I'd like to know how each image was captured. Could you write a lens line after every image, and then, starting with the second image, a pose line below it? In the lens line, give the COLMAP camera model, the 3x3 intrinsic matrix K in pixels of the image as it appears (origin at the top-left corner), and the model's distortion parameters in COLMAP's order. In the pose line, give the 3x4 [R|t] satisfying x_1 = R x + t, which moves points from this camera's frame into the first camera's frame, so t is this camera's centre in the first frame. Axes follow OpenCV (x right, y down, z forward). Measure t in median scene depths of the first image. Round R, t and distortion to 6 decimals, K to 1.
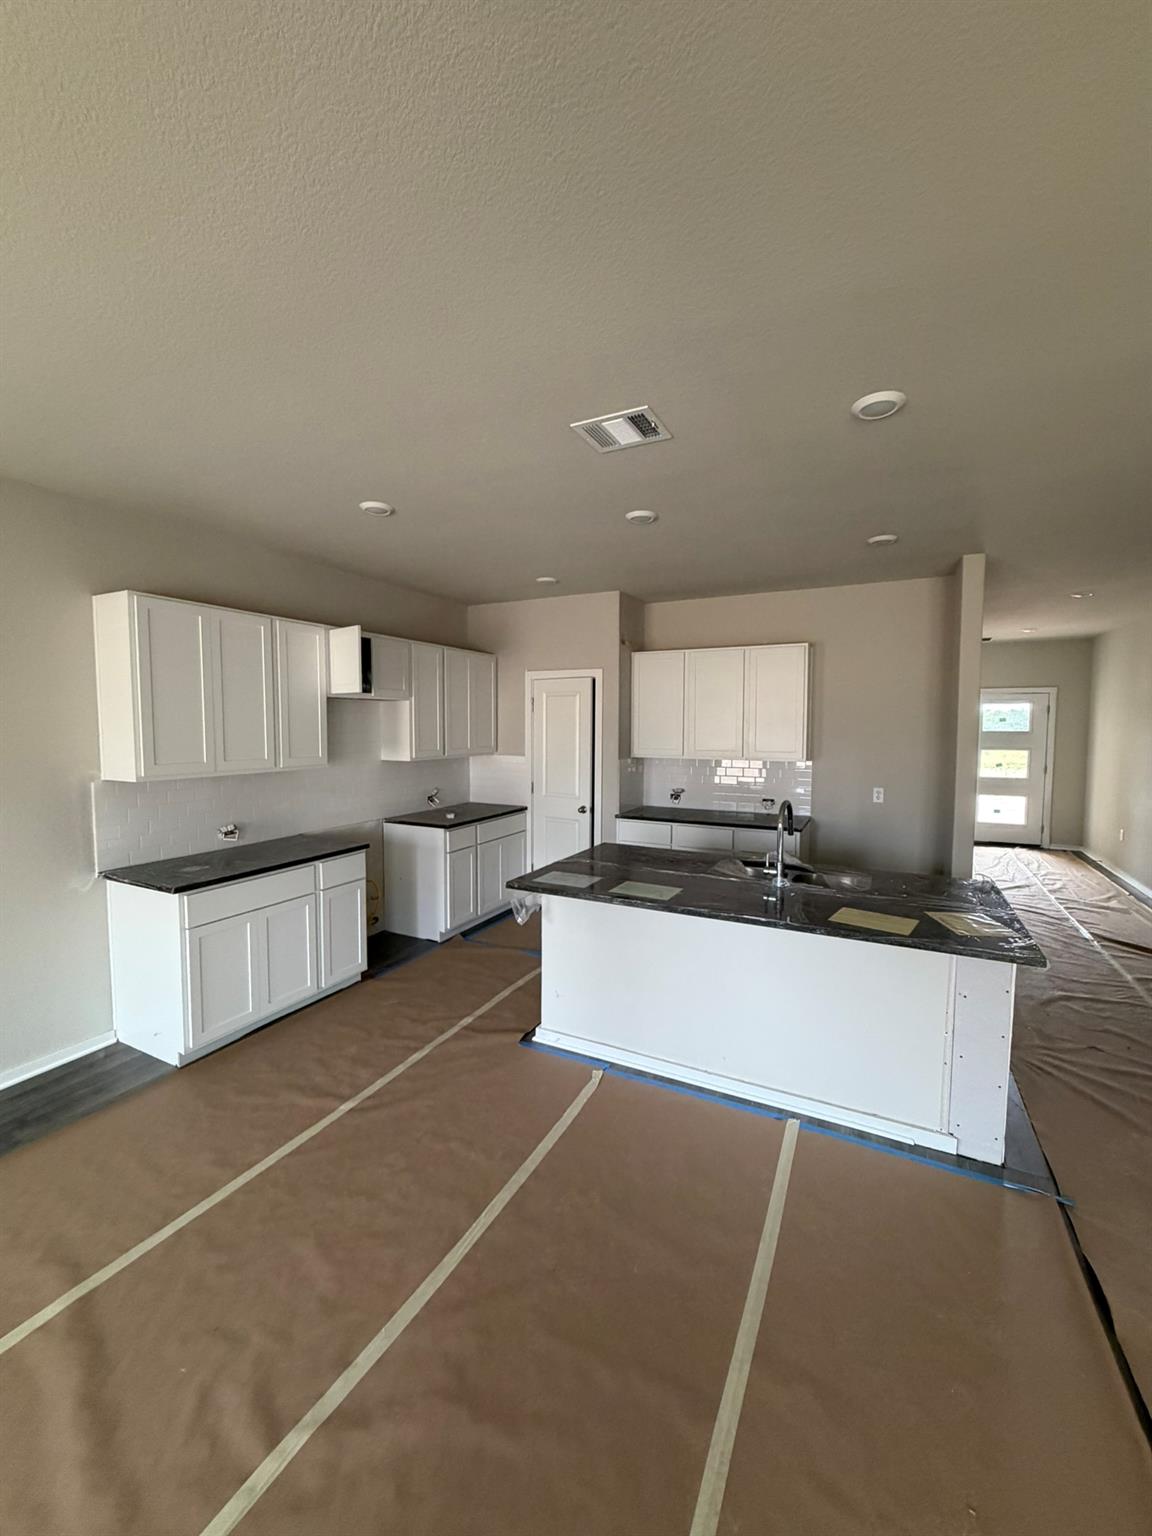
lens RADIAL K [[616.3, 0, 575.6], [0, 616.3, 766.0], [0, 0, 1]] dist [0.002753, 0.000227]
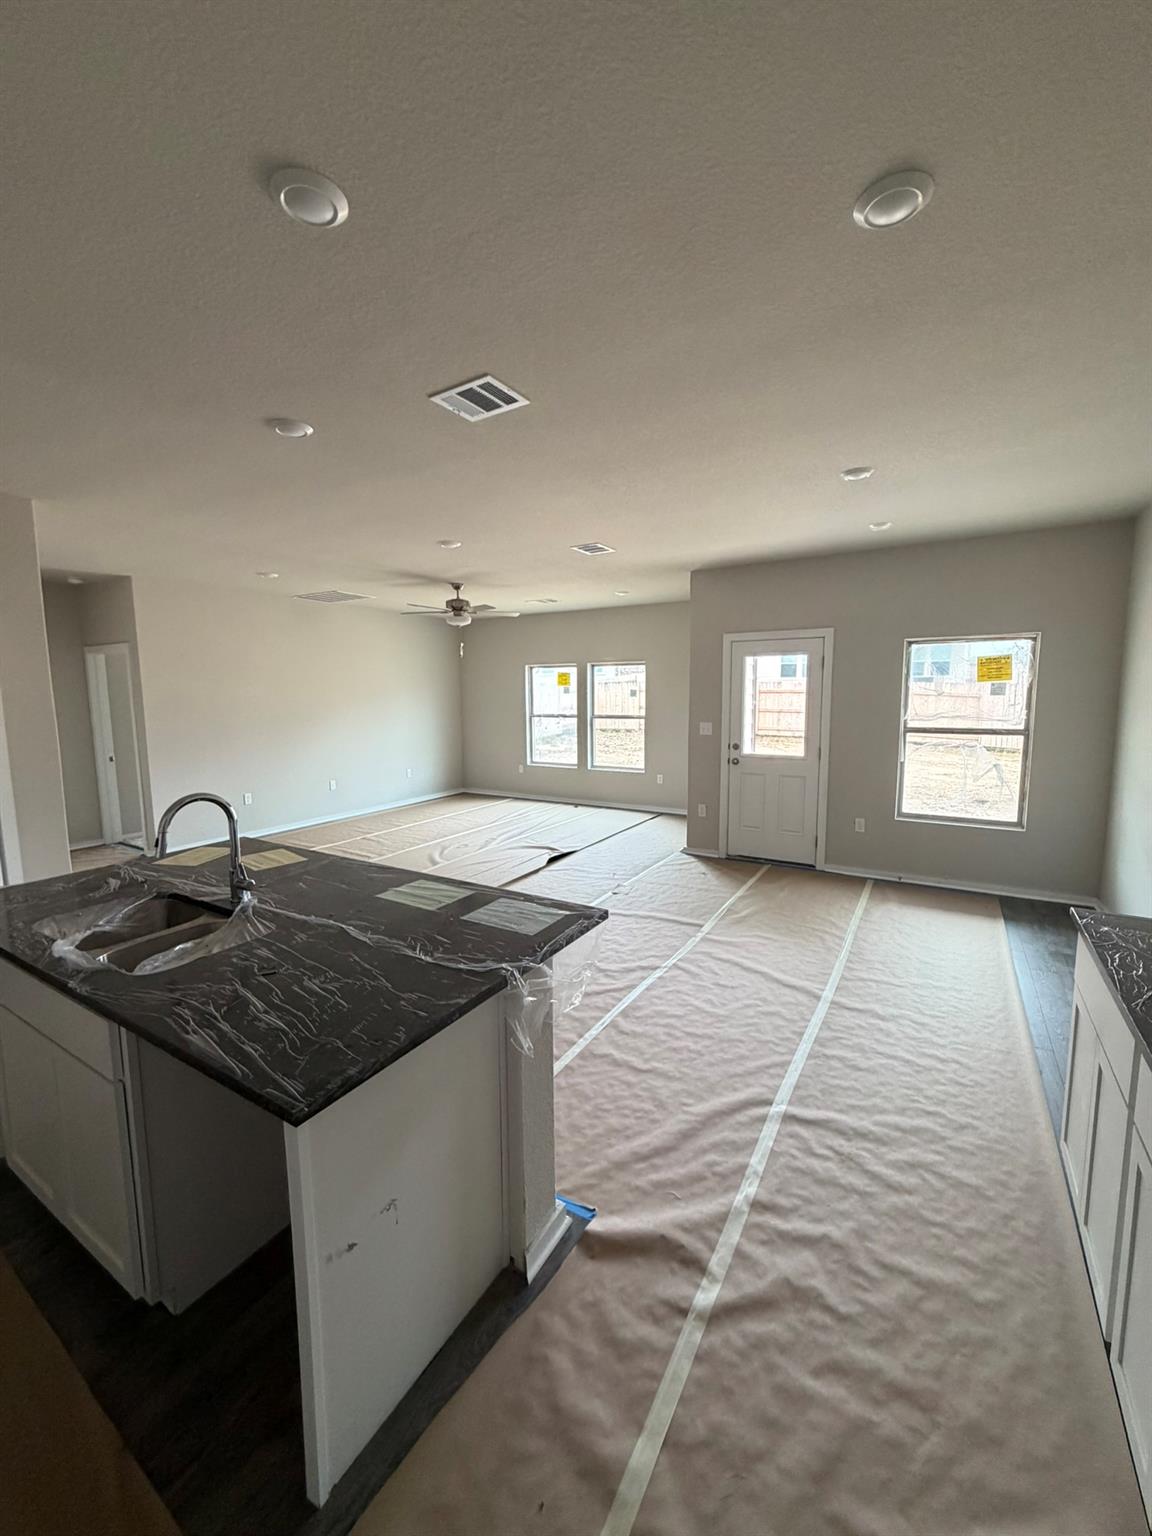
lens RADIAL K [[616.3, 0, 575.5], [0, 616.3, 765.6], [0, 0, 1]] dist [0.002753, 0.000227]
pose [[-0.997106, -0.001874, 0.076003, -0.145392], [0.012053, 0.983156, 0.182372, -0.107337], [-0.075064, 0.182760, -0.980288, 1.843886]]
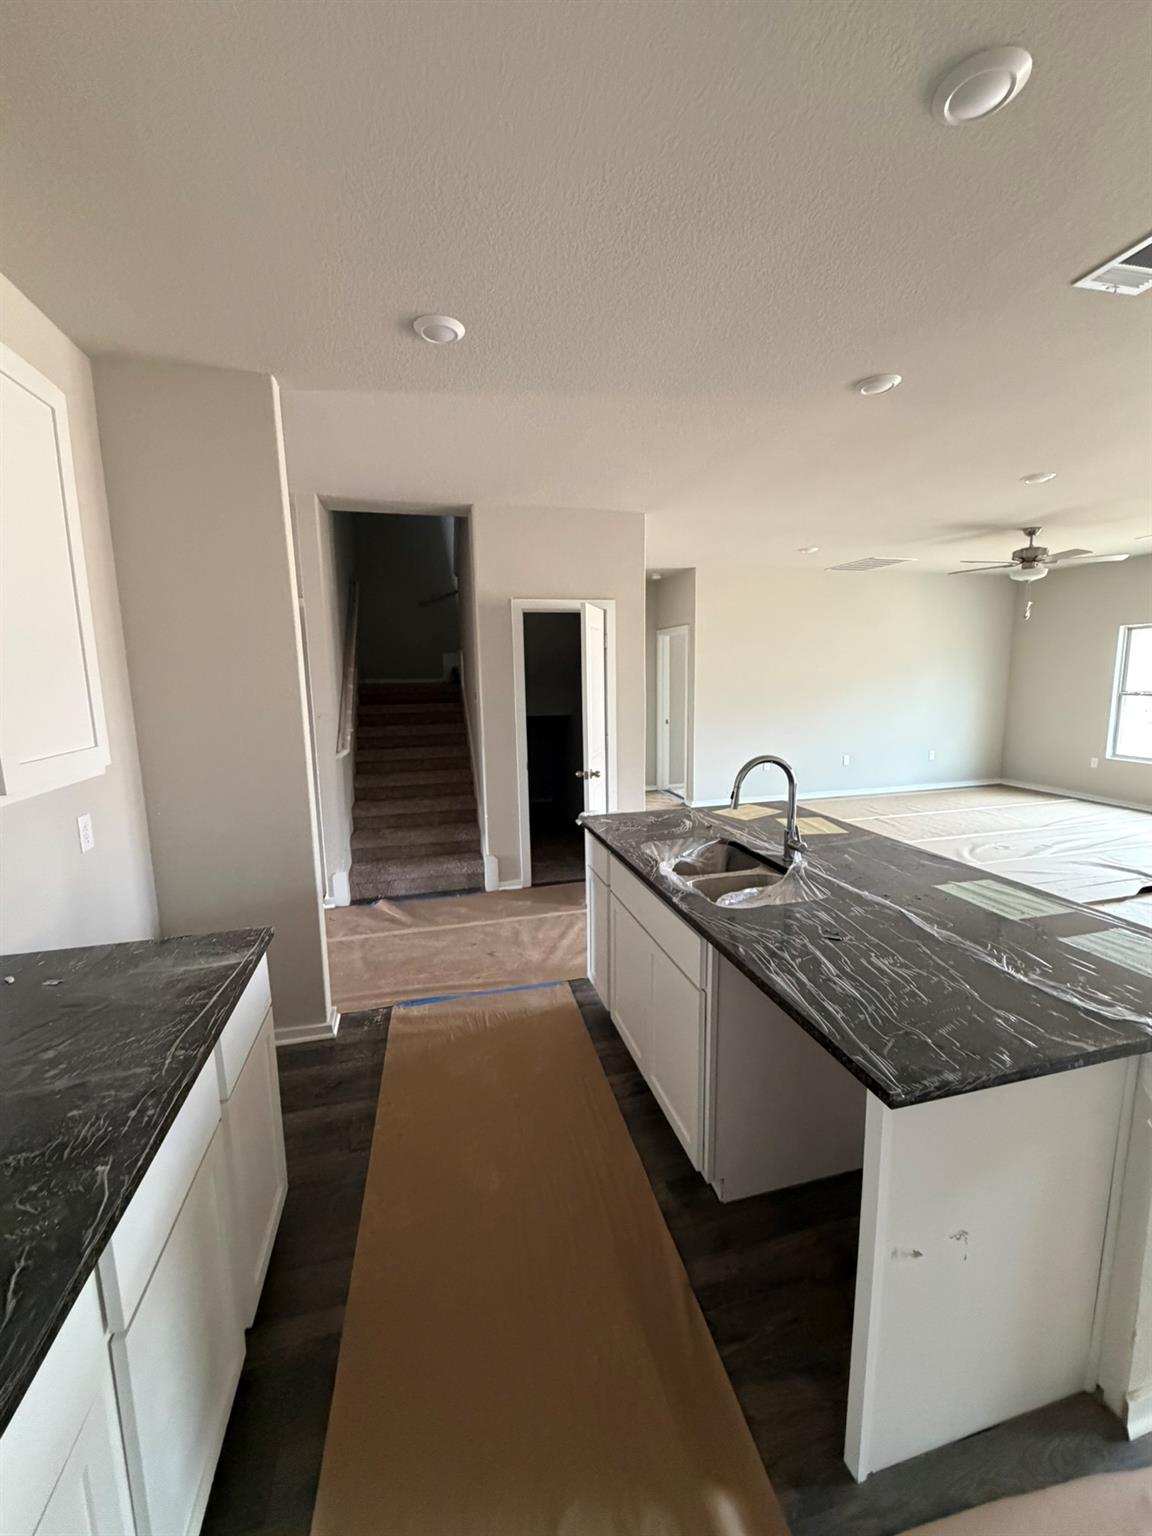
lens RADIAL K [[616.3, 0, 573.6], [0, 616.3, 763.9], [0, 0, 1]] dist [0.002753, 0.000227]
pose [[-0.657070, -0.101279, 0.746995, -0.062027], [0.064327, 0.979786, 0.189425, -0.102540], [-0.751080, 0.172518, -0.637273, 1.867865]]
